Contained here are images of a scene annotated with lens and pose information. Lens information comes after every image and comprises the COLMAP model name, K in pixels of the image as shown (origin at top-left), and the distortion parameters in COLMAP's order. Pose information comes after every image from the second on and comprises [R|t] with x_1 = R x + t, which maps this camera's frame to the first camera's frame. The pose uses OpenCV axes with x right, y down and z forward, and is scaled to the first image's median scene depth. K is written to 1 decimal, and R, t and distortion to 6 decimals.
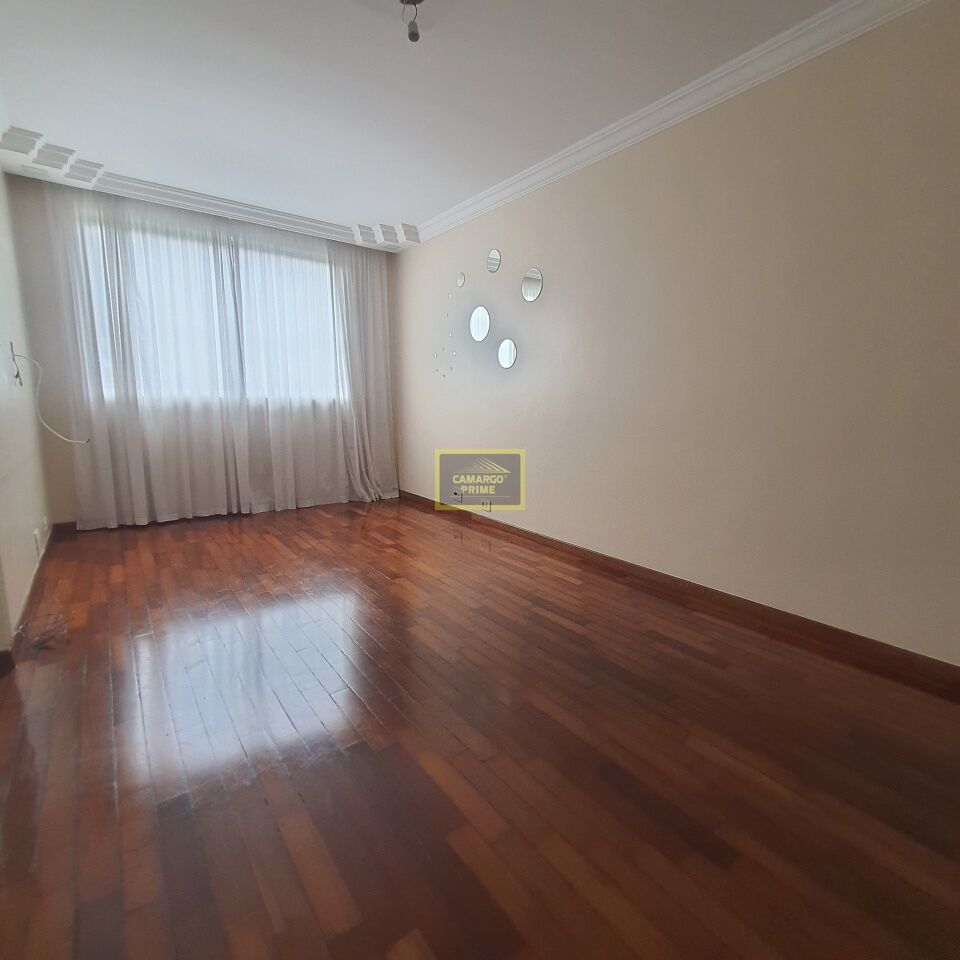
lens RADIAL K [[507.2, 0, 496.6], [0, 507.2, 481.4], [0, 0, 1]] dist [0.000928, 0.000500]
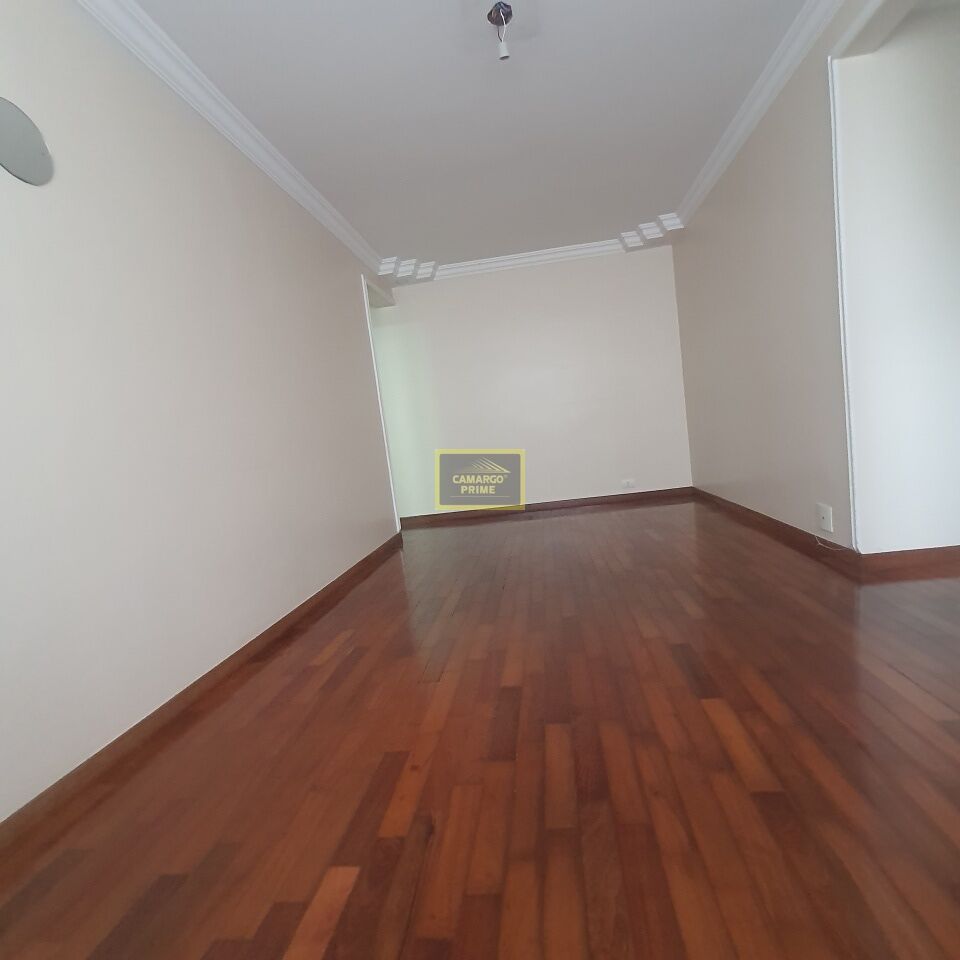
lens RADIAL K [[507.2, 0, 496.6], [0, 507.2, 481.4], [0, 0, 1]] dist [0.000928, 0.000500]
pose [[-0.719923, 0.025006, 0.693604, -0.435706], [0.231840, 0.950612, 0.206366, -0.106075], [-0.654188, 0.309373, -0.690164, 1.009391]]
